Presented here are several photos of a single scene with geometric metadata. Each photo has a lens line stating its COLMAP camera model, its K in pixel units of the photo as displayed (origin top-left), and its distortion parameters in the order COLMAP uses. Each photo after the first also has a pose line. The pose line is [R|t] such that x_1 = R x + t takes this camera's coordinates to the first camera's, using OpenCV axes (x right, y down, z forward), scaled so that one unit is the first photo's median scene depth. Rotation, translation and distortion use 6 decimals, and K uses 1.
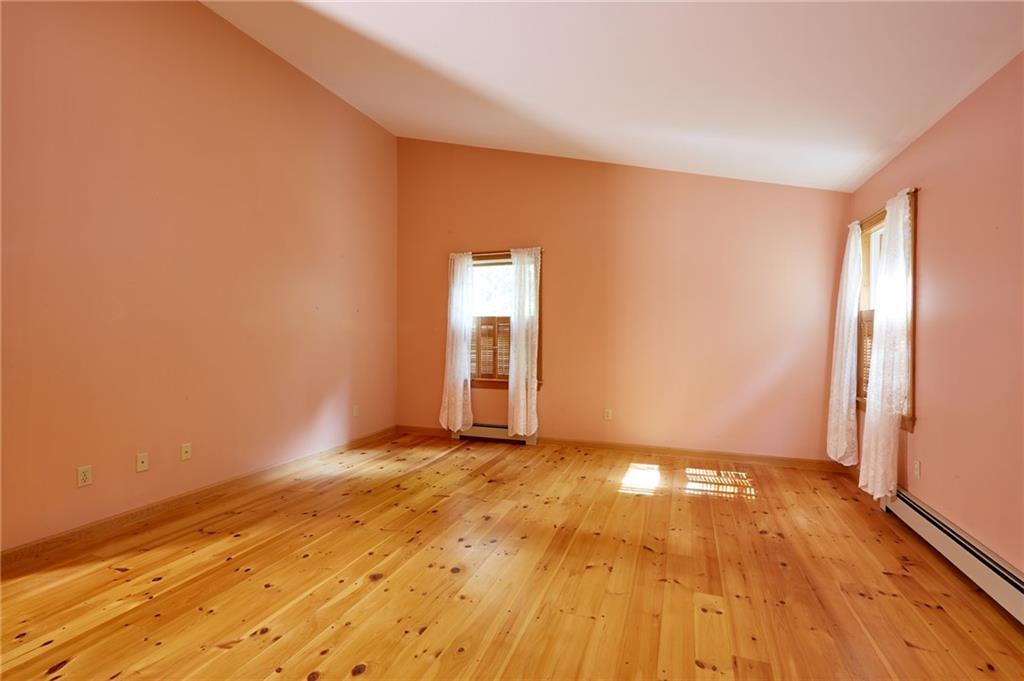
lens RADIAL K [[469.6, 0, 511.1], [0, 469.6, 339.6], [0, 0, 1]] dist [-0.002216, -0.000417]
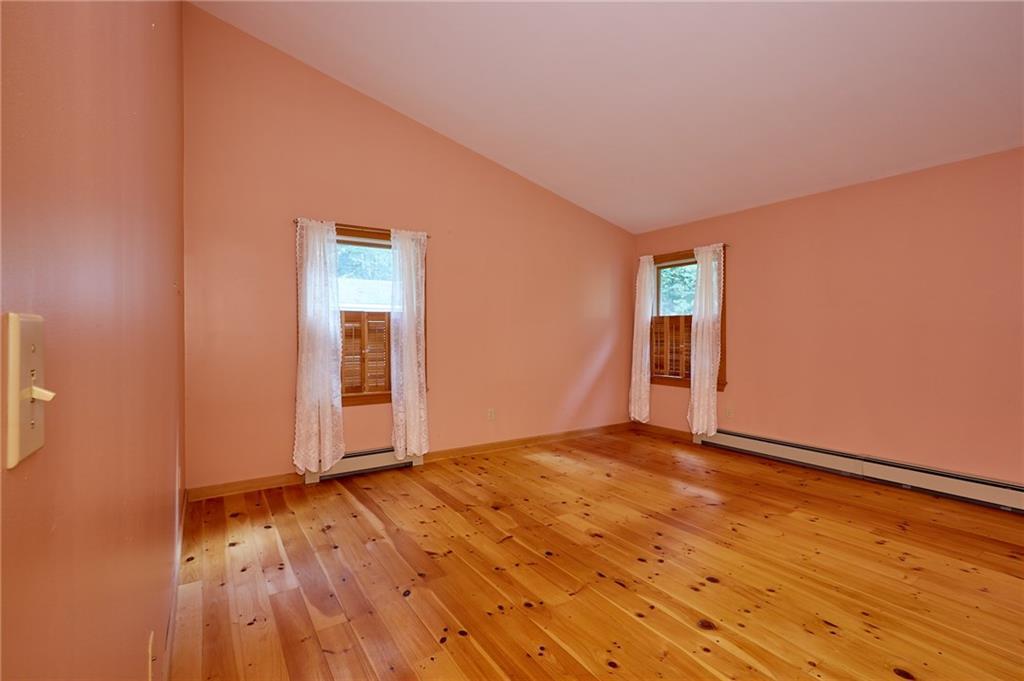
lens RADIAL K [[469.6, 0, 513.0], [0, 469.6, 335.4], [0, 0, 1]] dist [-0.002216, -0.000417]
pose [[0.590679, -0.009916, 0.806846, -0.725218], [0.016227, 0.999868, 0.000408, -0.008749], [-0.806744, 0.012852, 0.590762, 0.487918]]
